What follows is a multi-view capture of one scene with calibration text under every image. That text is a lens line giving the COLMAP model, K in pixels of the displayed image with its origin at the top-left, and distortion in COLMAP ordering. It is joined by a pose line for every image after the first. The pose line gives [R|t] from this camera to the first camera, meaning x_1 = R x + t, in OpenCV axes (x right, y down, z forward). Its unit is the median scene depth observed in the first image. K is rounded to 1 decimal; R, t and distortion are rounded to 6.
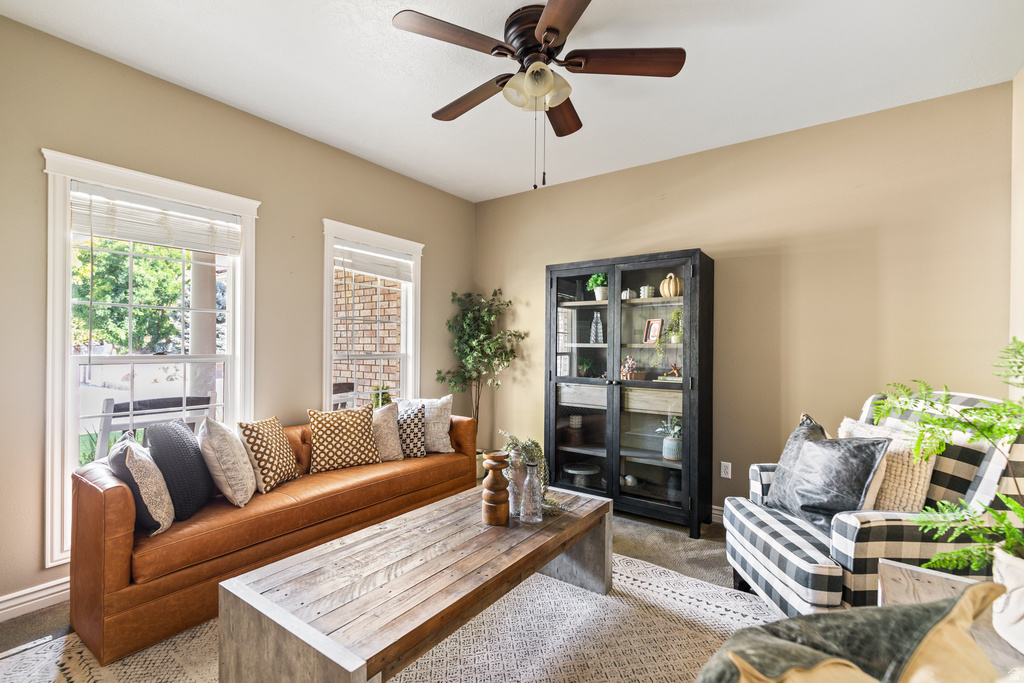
lens RADIAL K [[468.0, 0, 511.9], [0, 468.0, 343.4], [0, 0, 1]] dist [0.012586, -0.001409]
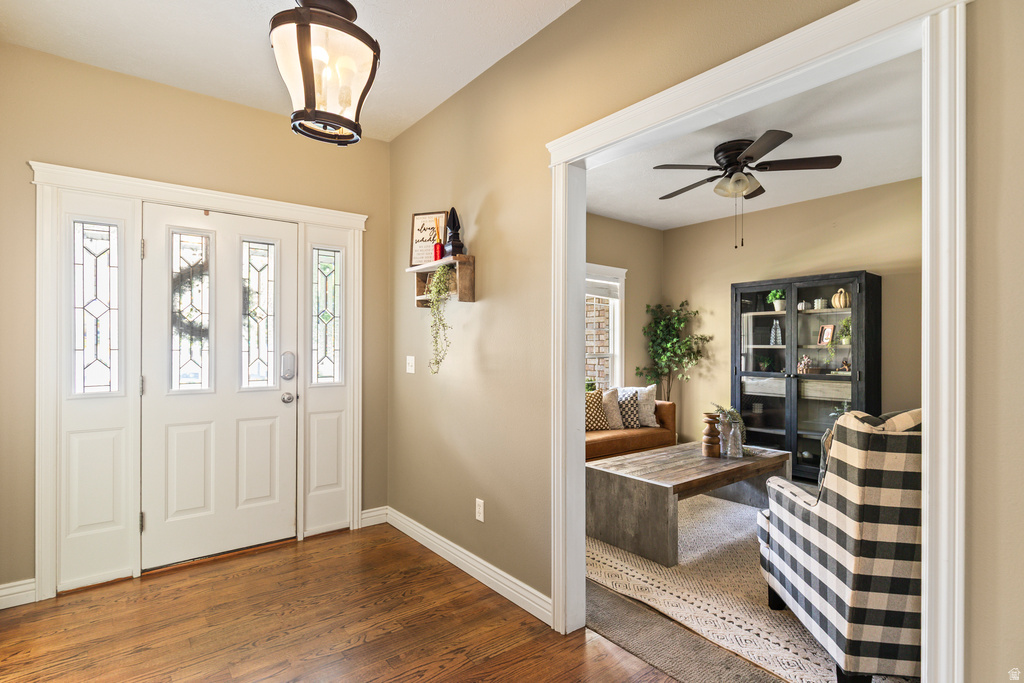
lens RADIAL K [[508.6, 0, 511.2], [0, 508.6, 343.0], [0, 0, 1]] dist [-0.002905, -0.000483]
pose [[0.959312, -0.007612, -0.282247, -0.118901], [0.006275, 0.999964, -0.005644, -0.002252], [0.282280, 0.003643, 0.959325, -0.522663]]
